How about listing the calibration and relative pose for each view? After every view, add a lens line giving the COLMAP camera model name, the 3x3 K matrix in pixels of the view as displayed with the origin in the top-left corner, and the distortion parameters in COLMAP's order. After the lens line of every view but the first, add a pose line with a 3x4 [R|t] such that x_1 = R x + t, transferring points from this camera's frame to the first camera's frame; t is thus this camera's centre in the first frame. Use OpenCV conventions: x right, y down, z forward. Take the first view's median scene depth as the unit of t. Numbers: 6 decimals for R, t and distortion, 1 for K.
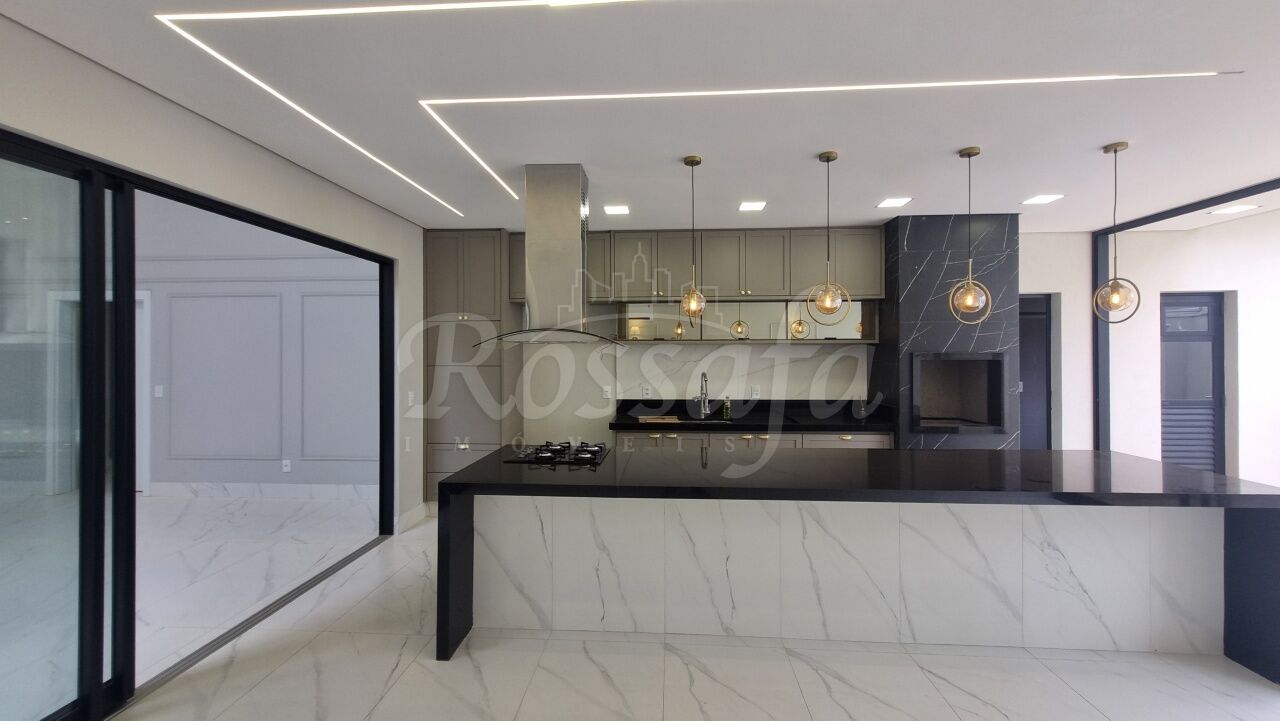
lens RADIAL K [[503.1, 0, 641.2], [0, 503.1, 351.0], [0, 0, 1]] dist [0.009058, -0.000122]
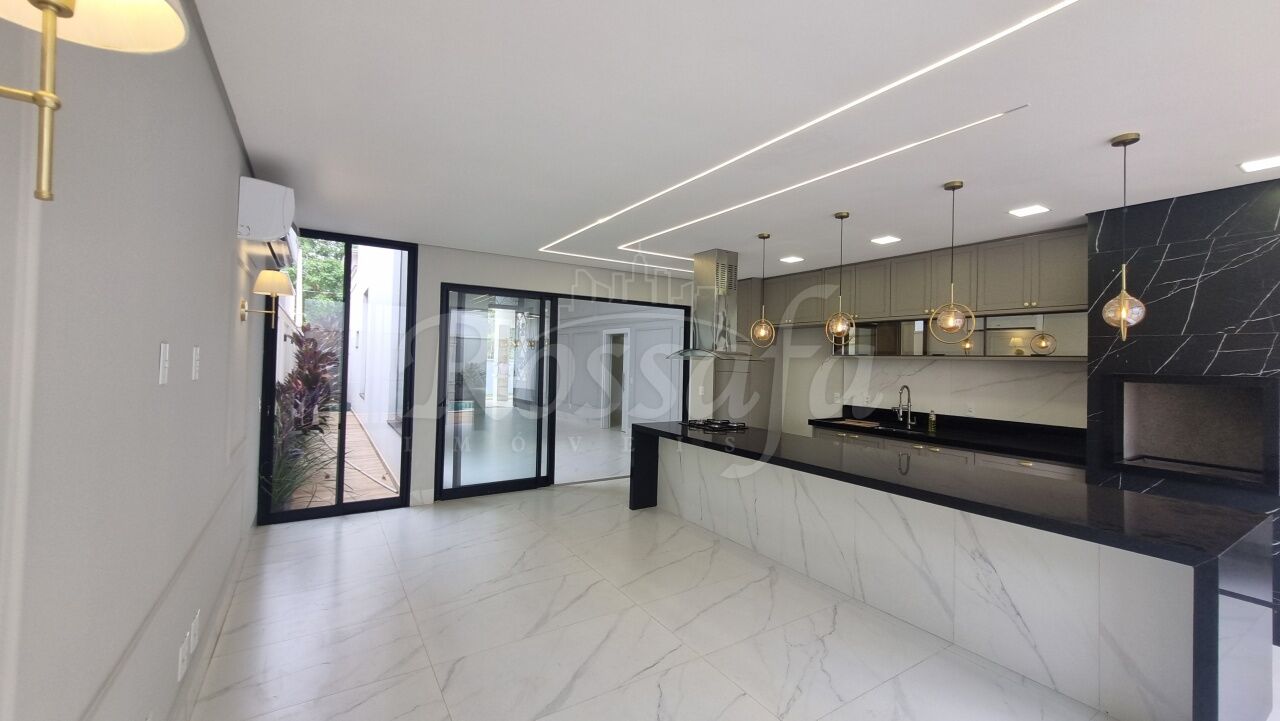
lens RADIAL K [[503.0, 0, 639.5], [0, 503.0, 353.3], [0, 0, 1]] dist [0.011409, -0.002220]
pose [[0.587435, 0.004032, -0.809262, 0.768297], [-0.020137, 0.999751, -0.009636, -0.006004], [0.809021, 0.021956, 0.587369, -0.118055]]
